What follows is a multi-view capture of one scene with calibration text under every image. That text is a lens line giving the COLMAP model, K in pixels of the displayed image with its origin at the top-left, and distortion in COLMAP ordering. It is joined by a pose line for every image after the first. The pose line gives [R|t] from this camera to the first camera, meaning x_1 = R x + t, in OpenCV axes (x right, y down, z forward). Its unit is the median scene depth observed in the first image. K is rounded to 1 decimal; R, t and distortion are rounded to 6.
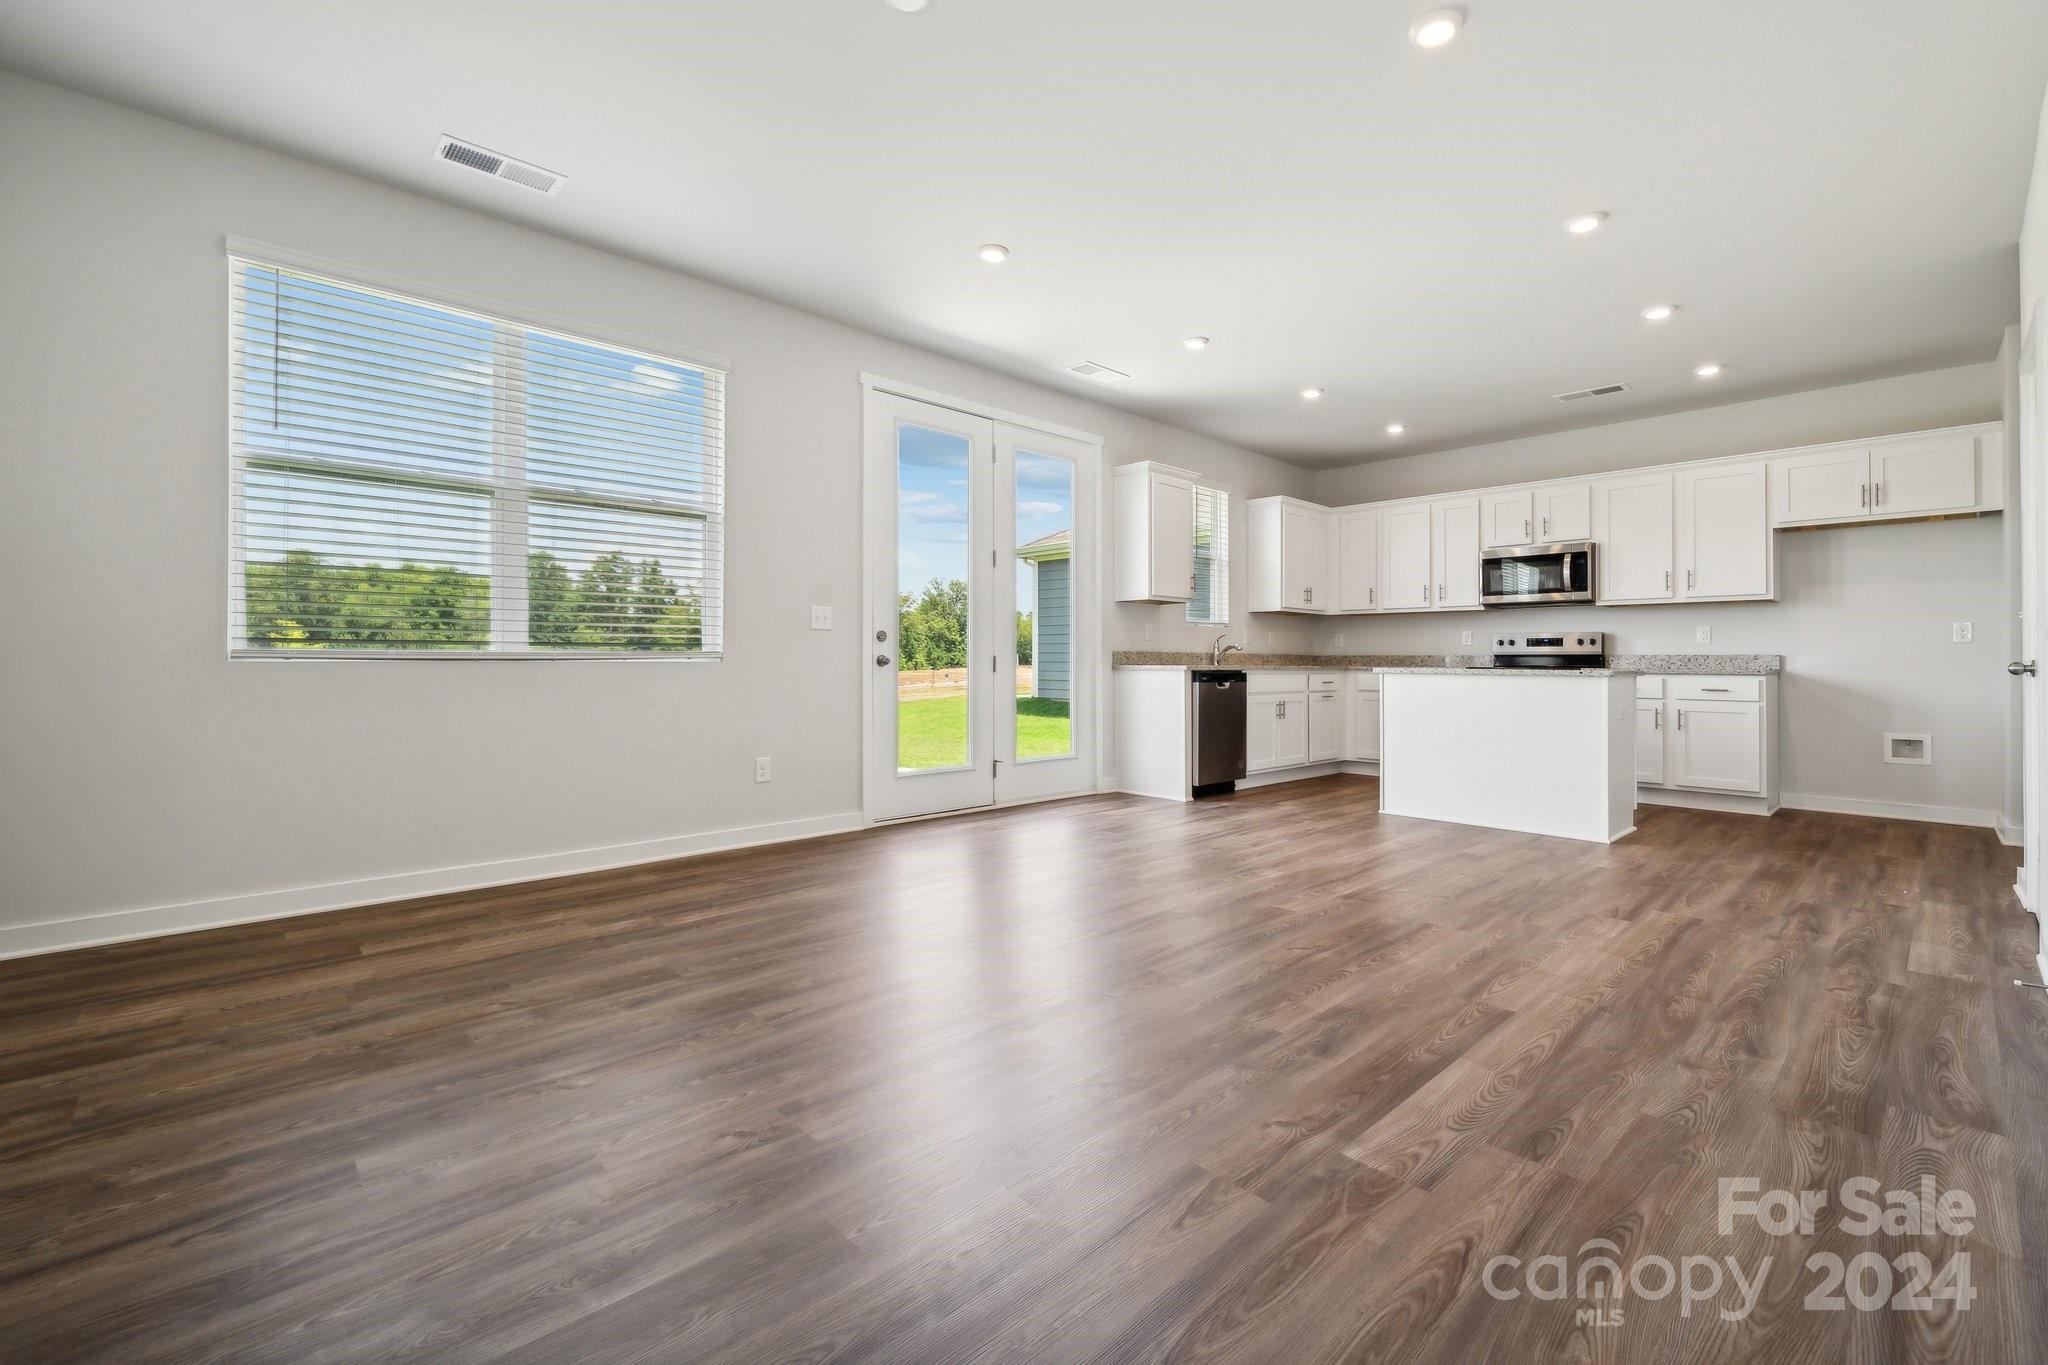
lens RADIAL K [[860.3, 0, 1035.0], [0, 860.3, 645.9], [0, 0, 1]] dist [0.000693, -0.002172]
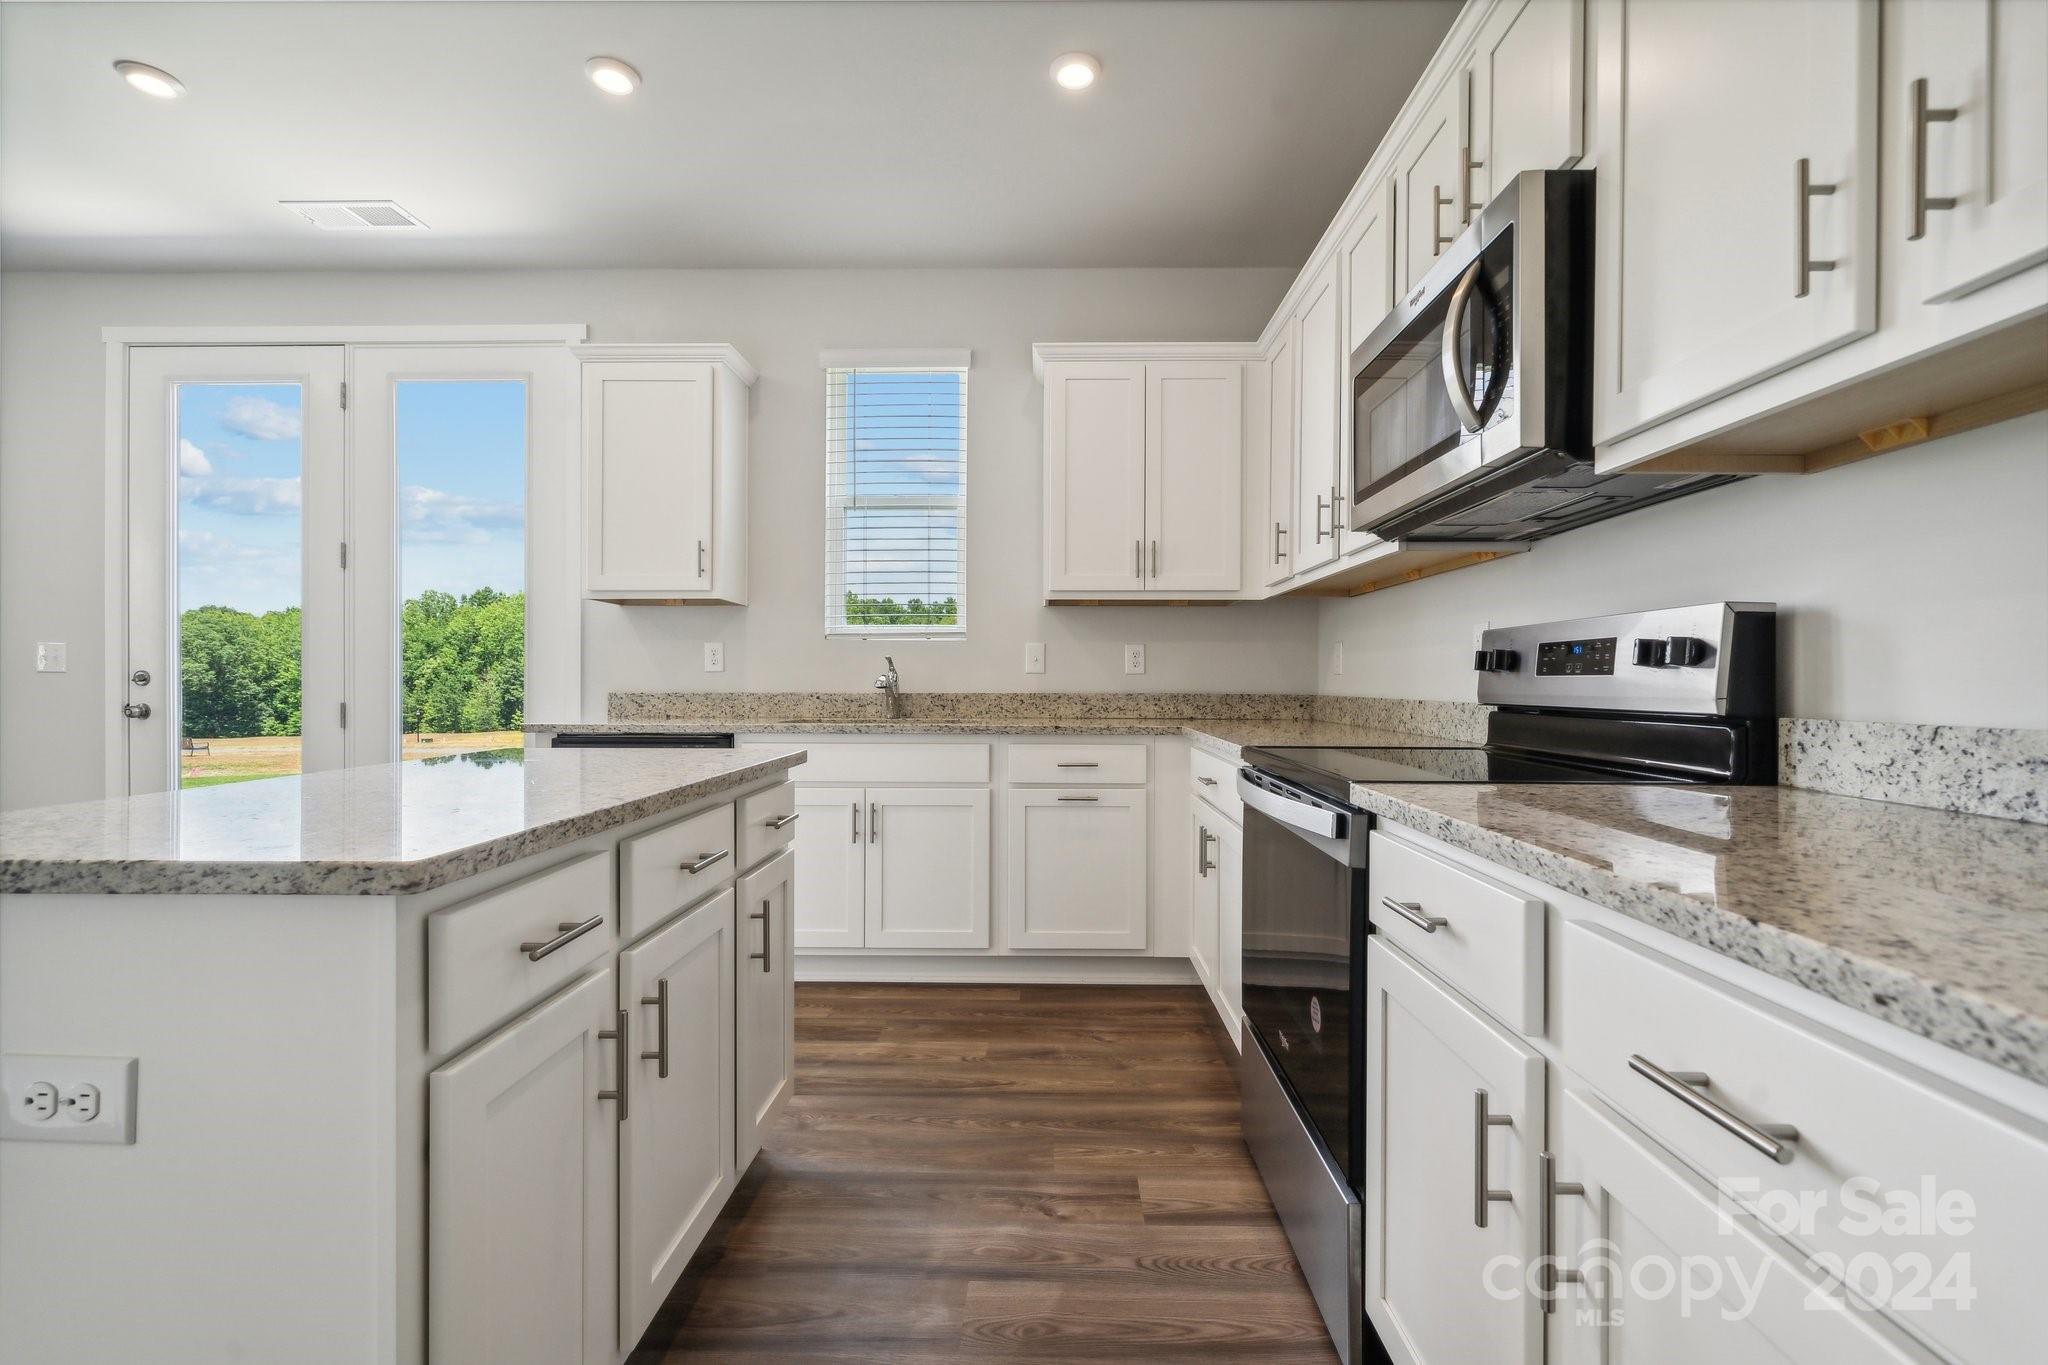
lens RADIAL K [[922.0, 0, 1028.9], [0, 922.0, 677.2], [0, 0, 1]] dist [-0.004423, -0.000125]
pose [[0.713853, -0.006679, -0.700264, 0.747670], [0.014799, 0.999875, 0.005550, -0.003547], [0.700139, -0.014325, 0.713863, 0.786799]]
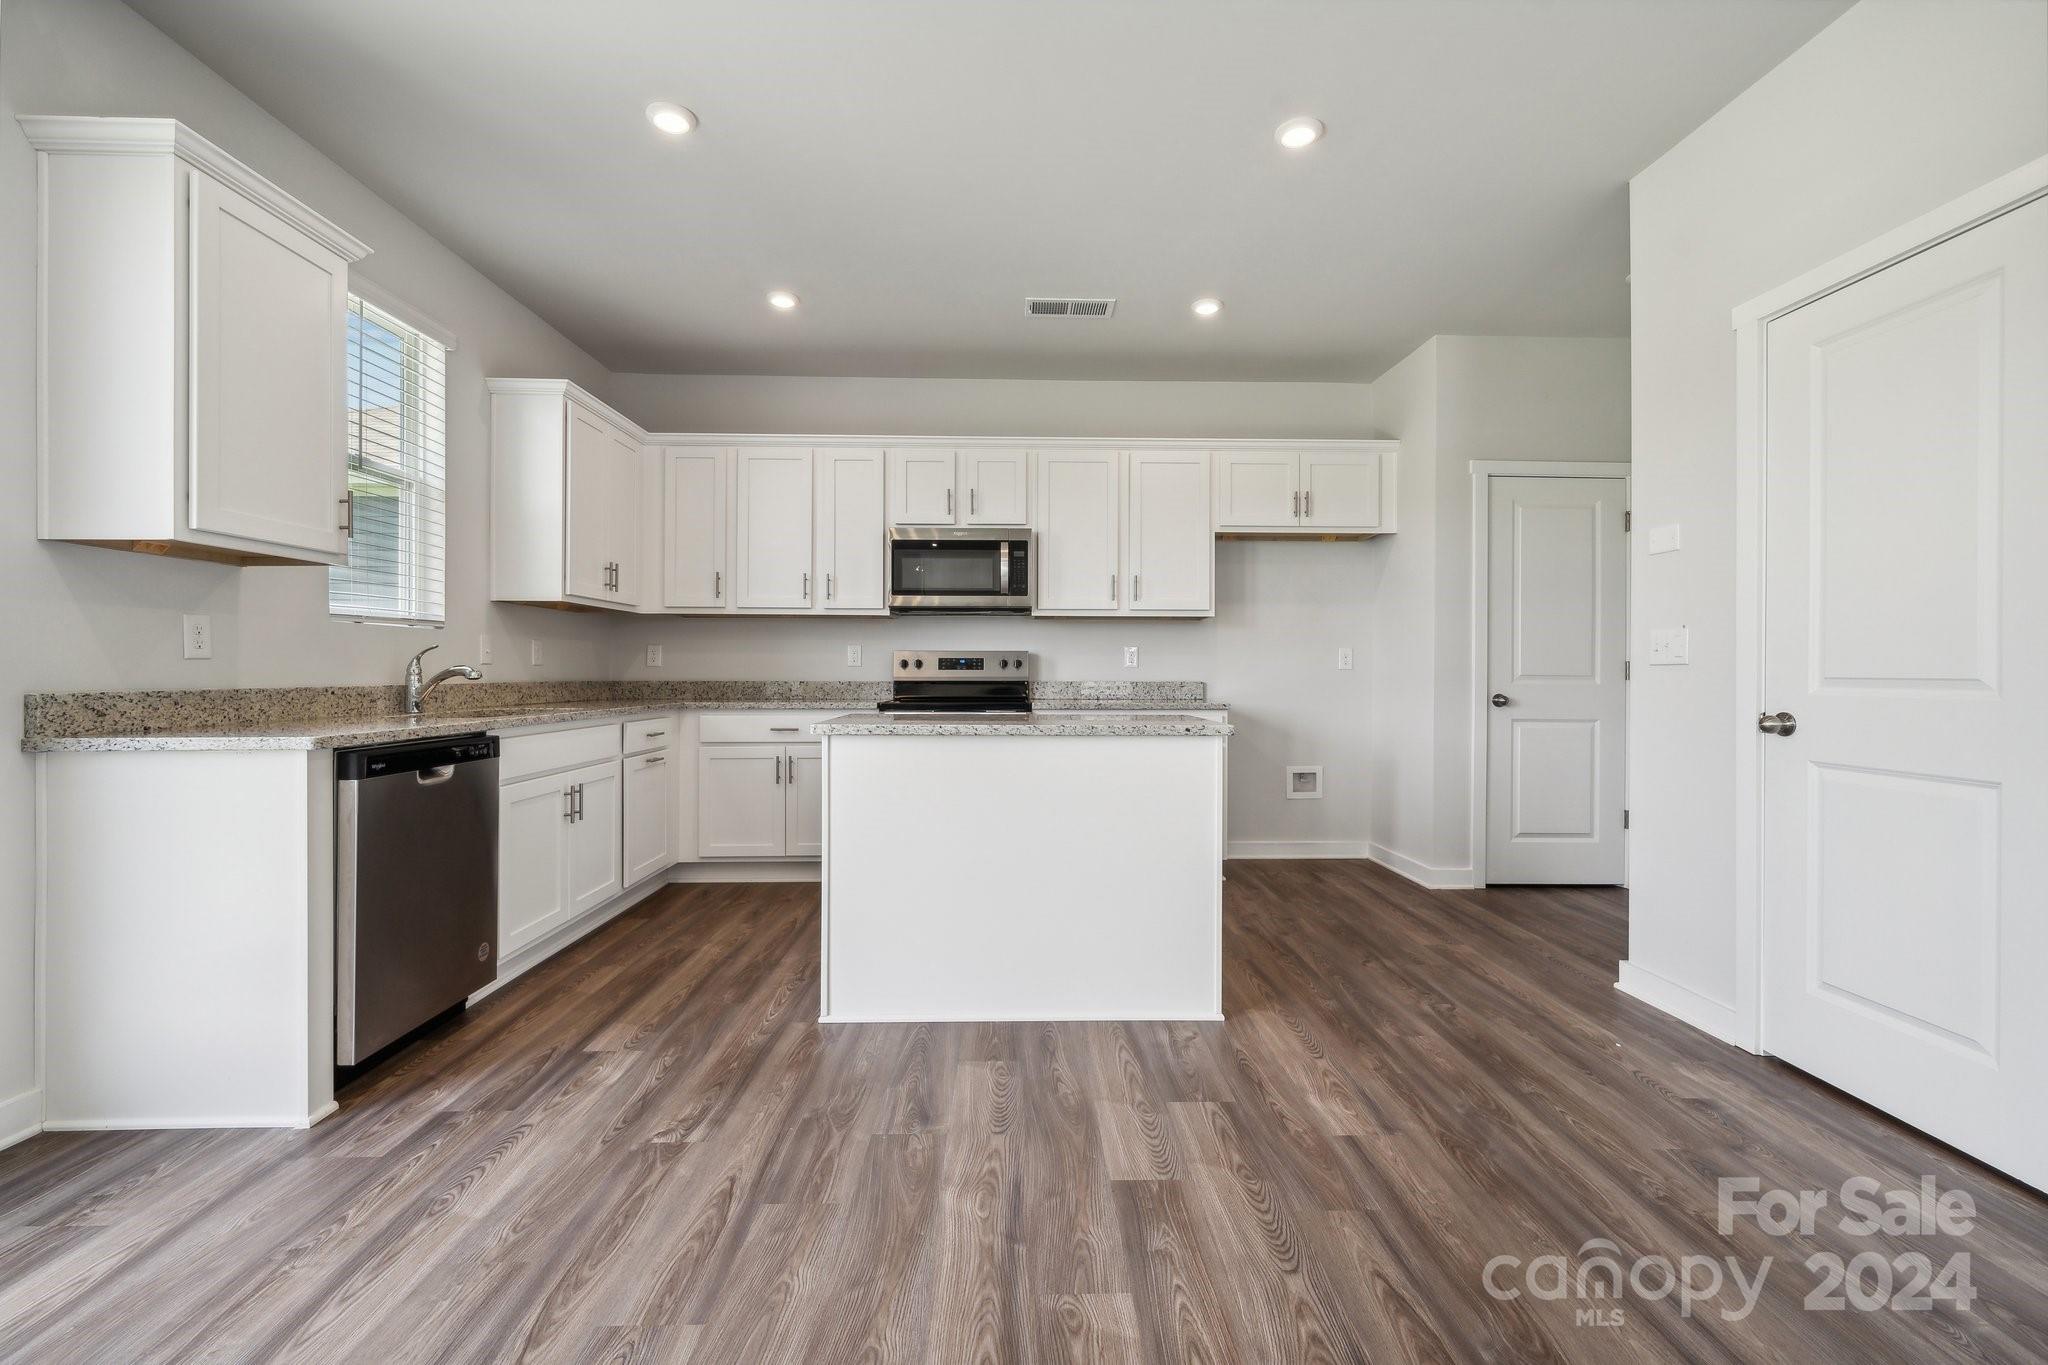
lens RADIAL K [[860.3, 0, 1030.1], [0, 860.3, 666.3], [0, 0, 1]] dist [0.000693, -0.002172]
pose [[0.672707, -0.000441, 0.739909, 0.109562], [-0.011067, 0.999882, 0.010658, -0.011918], [-0.739826, -0.015358, 0.672623, 0.530237]]
